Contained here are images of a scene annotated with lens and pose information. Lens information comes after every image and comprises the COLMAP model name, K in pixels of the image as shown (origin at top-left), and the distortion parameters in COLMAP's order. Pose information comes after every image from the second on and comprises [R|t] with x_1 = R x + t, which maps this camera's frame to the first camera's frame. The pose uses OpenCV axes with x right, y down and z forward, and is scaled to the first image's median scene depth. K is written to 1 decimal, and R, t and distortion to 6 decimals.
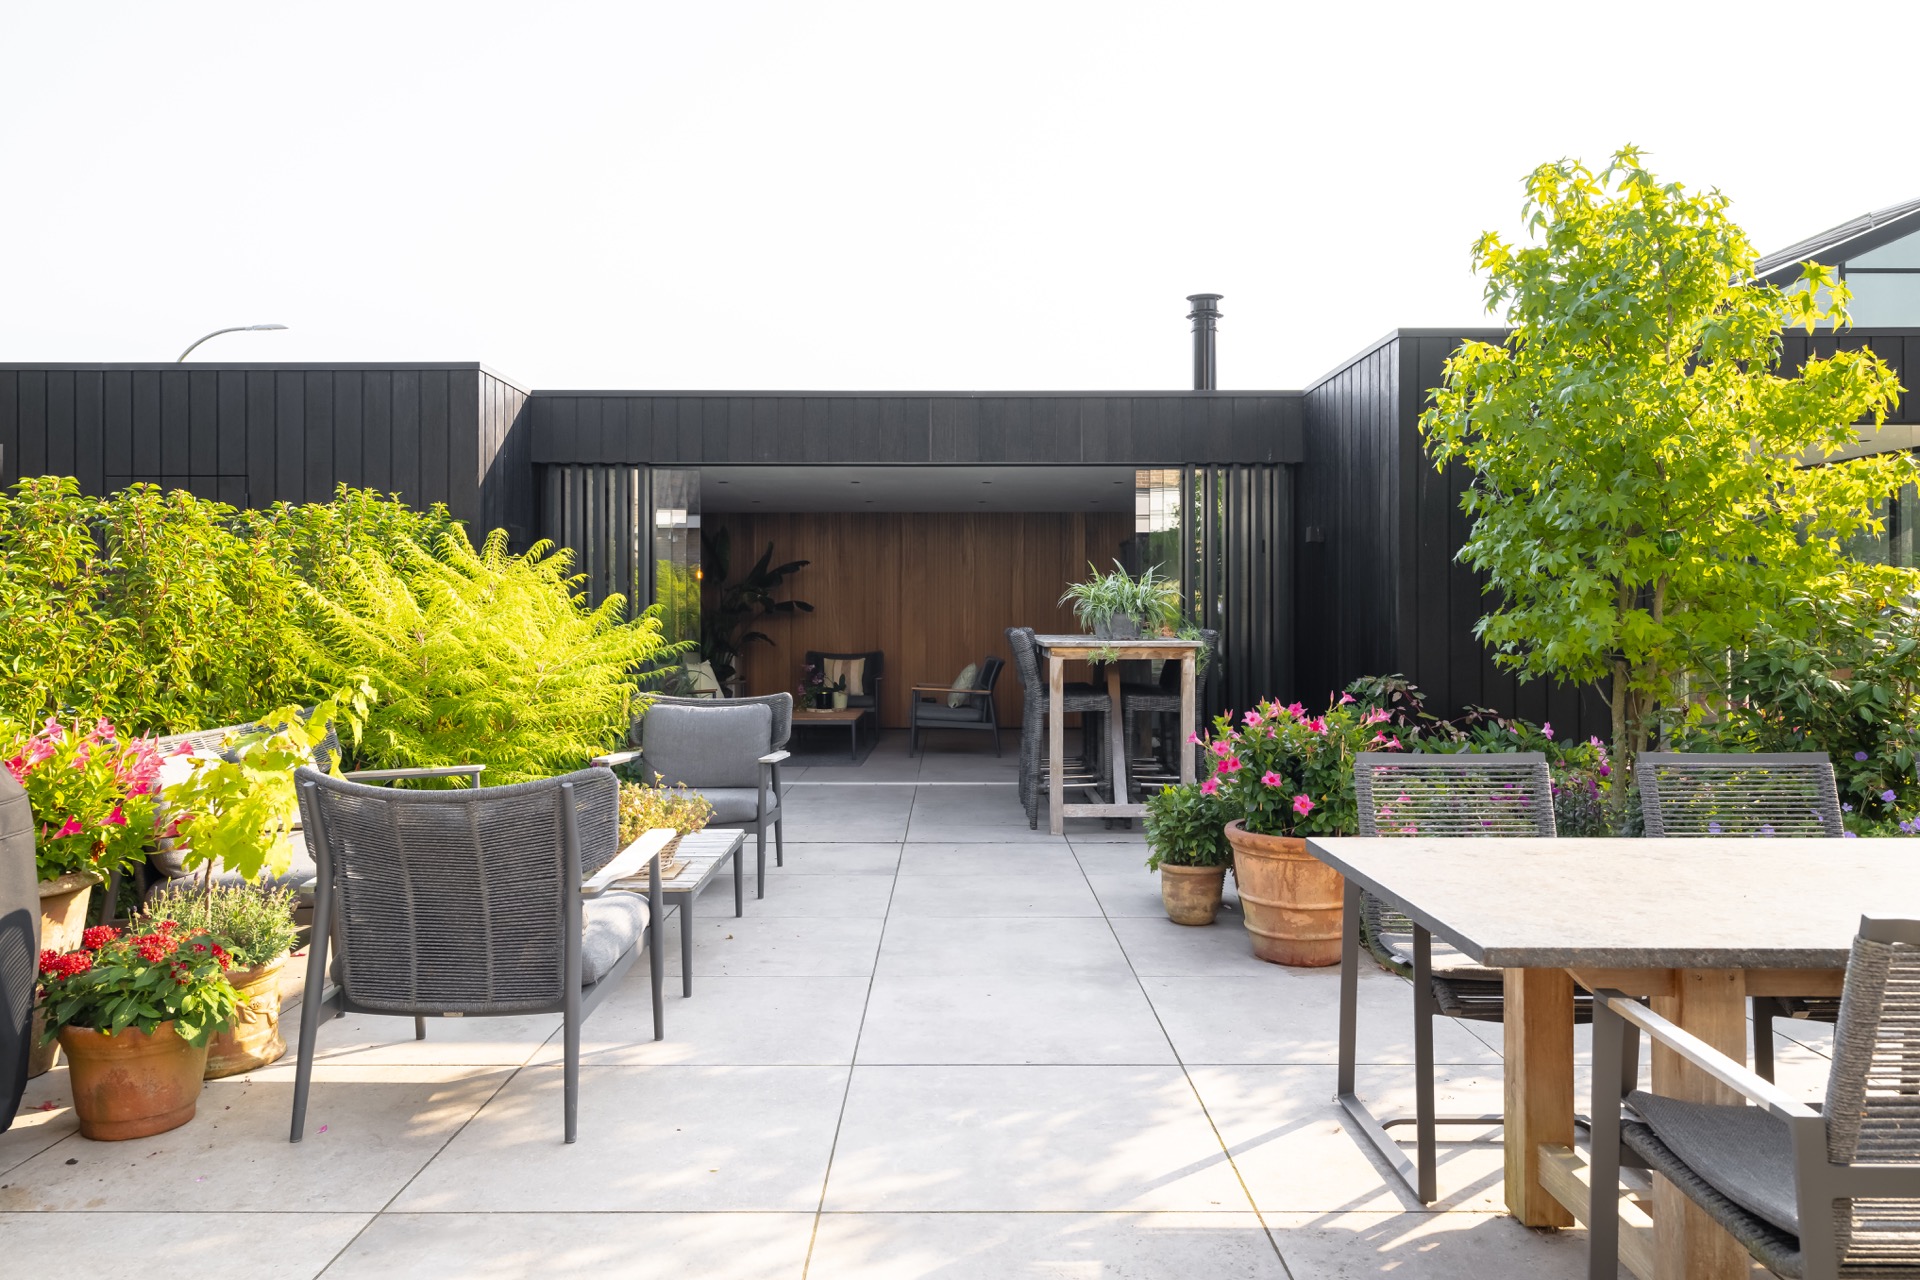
lens RADIAL K [[1332.0, 0, 971.3], [0, 1332.0, 596.1], [0, 0, 1]] dist [0.004153, -0.002080]
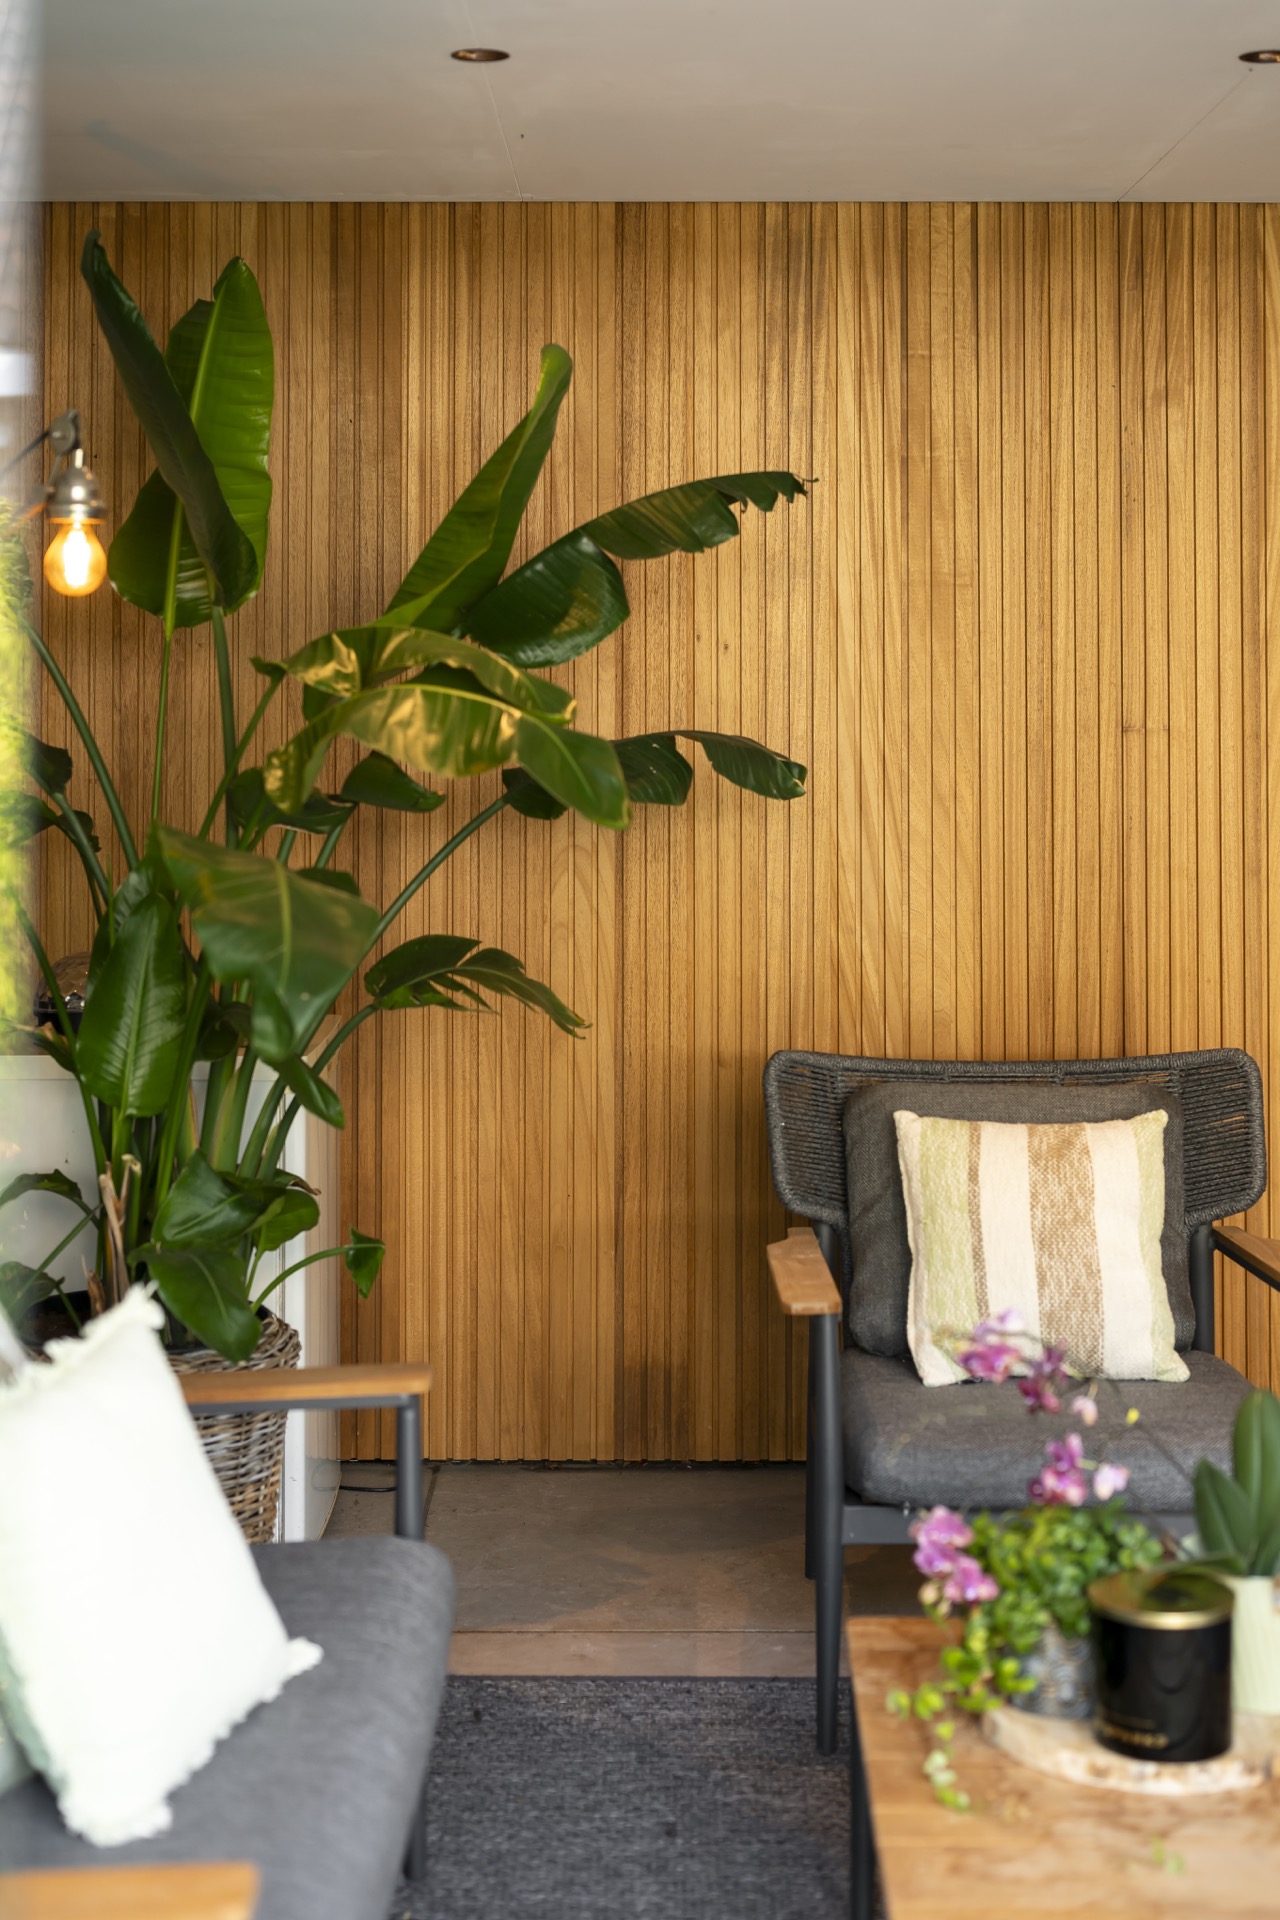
lens RADIAL K [[2823.5, 0, 654.0], [0, 2823.5, 637.3], [0, 0, 1]] dist [-0.021268, 0.000000]
pose [[0.999902, 0.003198, -0.013629, -0.229523], [-0.003103, 0.999971, 0.006943, -0.016638], [0.013651, -0.006900, 0.999883, 1.158121]]
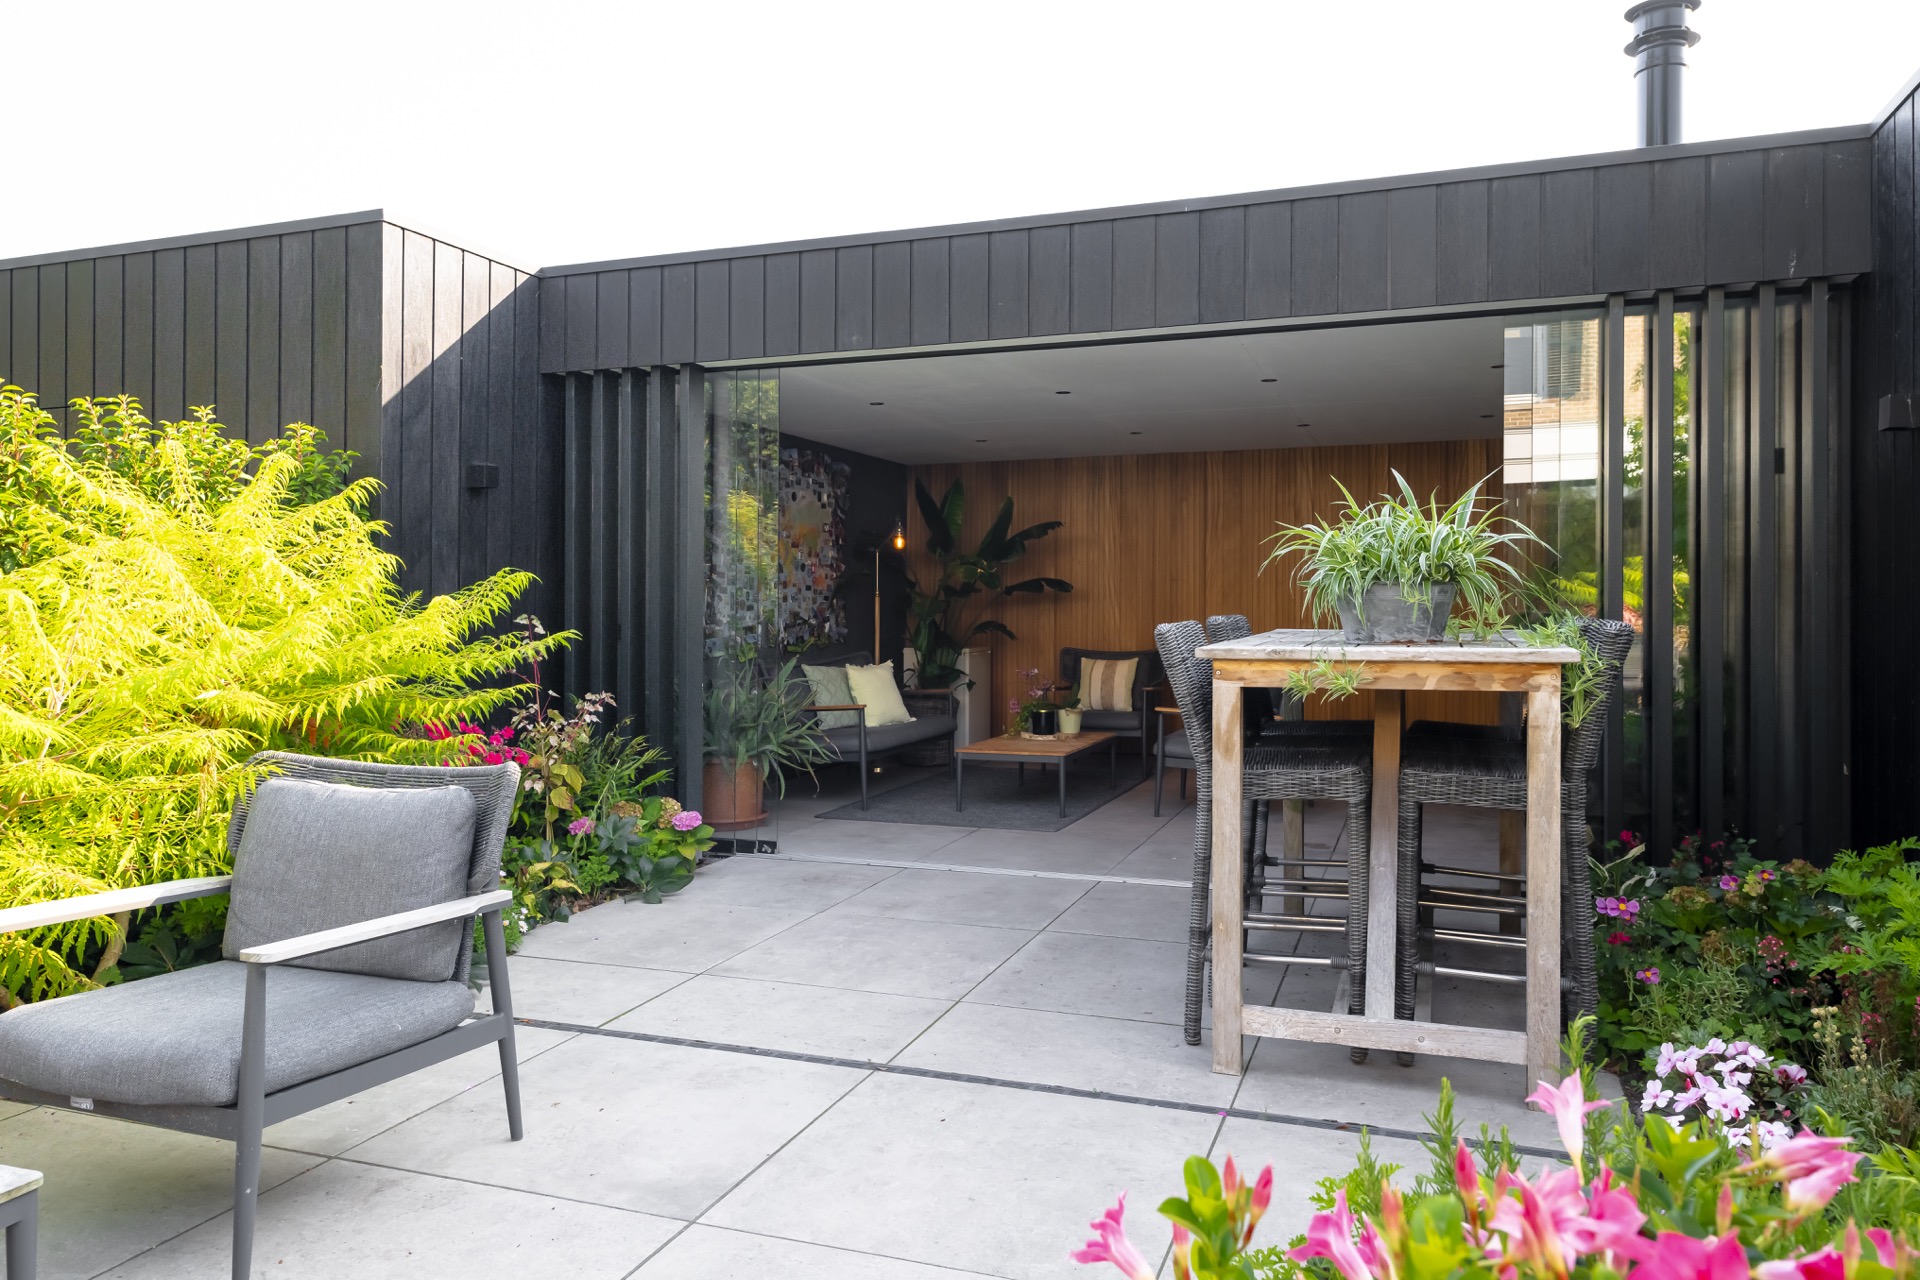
lens RADIAL K [[1332.0, 0, 952.0], [0, 1332.0, 597.2], [0, 0, 1]] dist [0.004153, -0.002080]
pose [[0.933841, -0.004860, -0.357657, 0.135927], [0.008981, 0.999911, 0.009861, 0.011348], [0.357577, -0.012420, 0.933801, 0.529133]]
